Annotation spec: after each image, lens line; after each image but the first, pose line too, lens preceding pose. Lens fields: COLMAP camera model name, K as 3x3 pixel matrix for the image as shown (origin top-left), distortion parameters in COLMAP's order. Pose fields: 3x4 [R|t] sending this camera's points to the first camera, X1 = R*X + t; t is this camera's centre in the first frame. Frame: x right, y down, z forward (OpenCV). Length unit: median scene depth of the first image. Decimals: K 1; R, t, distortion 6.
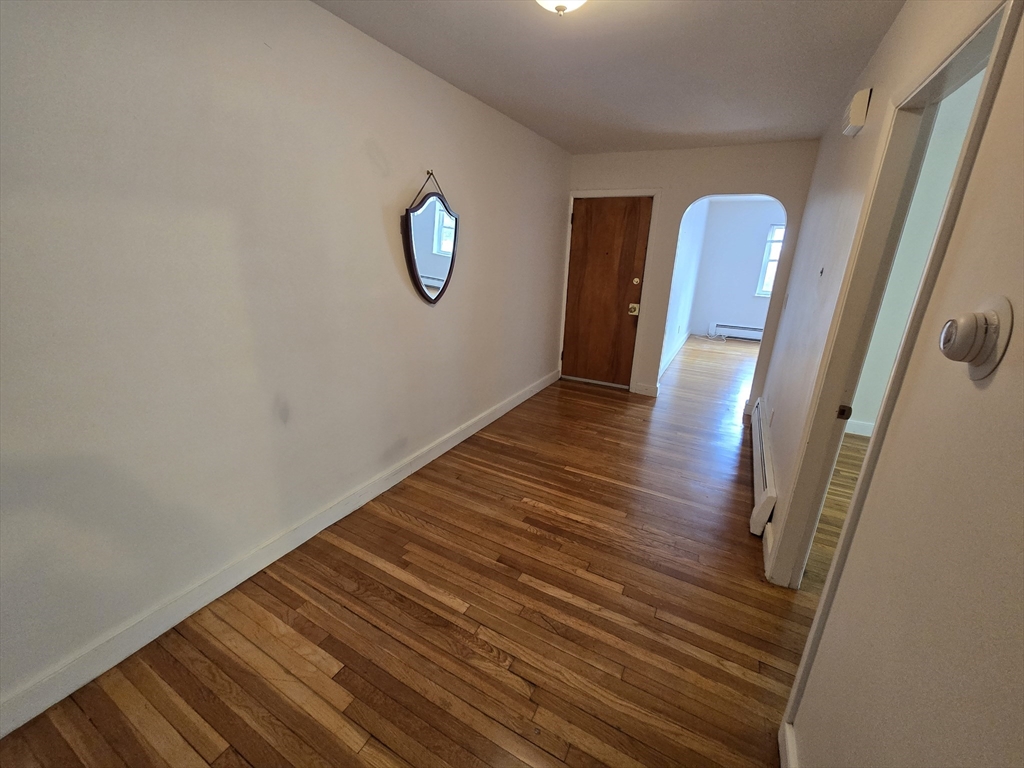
lens RADIAL K [[416.2, 0, 512.0], [0, 416.2, 384.0], [0, 0, 1]] dist [0.000446, 0.000027]
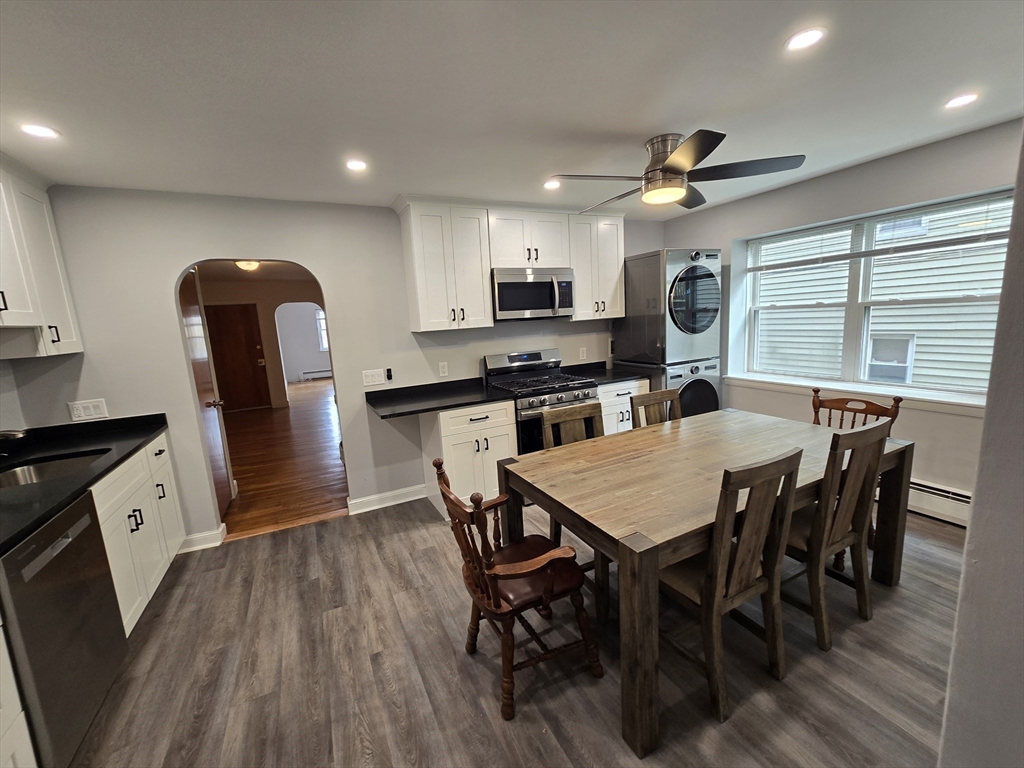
lens RADIAL K [[416.2, 0, 512.0], [0, 416.2, 384.0], [0, 0, 1]] dist [0.000446, 0.000027]
pose [[0.563542, -0.197222, 0.802199, -0.570189], [0.326972, 0.945030, 0.002640, 0.263757], [-0.758623, 0.260809, 0.597050, -0.891018]]
